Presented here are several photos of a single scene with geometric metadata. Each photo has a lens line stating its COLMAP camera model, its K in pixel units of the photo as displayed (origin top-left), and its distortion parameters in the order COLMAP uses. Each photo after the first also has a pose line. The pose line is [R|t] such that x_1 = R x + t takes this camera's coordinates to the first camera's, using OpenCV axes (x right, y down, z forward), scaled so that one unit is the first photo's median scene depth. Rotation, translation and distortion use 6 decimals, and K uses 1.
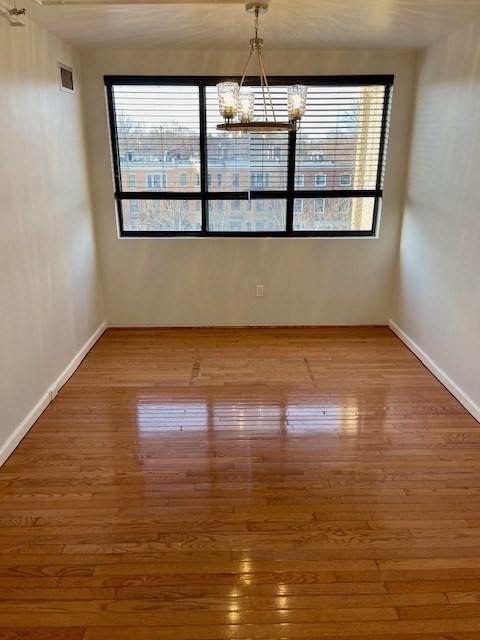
lens RADIAL K [[462.1, 0, 240.0], [0, 462.1, 320.0], [0, 0, 1]] dist [0.002989, -0.006622]
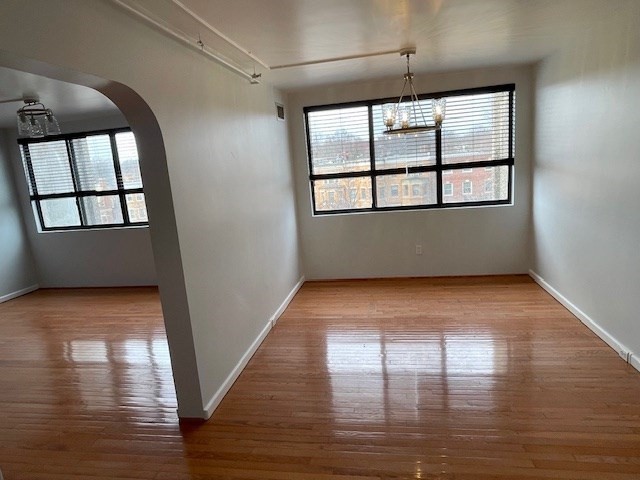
lens RADIAL K [[390.3, 0, 320.0], [0, 390.3, 240.0], [0, 0, 1]] dist [0.006830, 0.000390]
pose [[0.978331, -0.039806, -0.203183, -0.005738], [0.013793, 0.991695, -0.127872, 0.053135], [0.206586, 0.122299, 0.970755, -0.149571]]
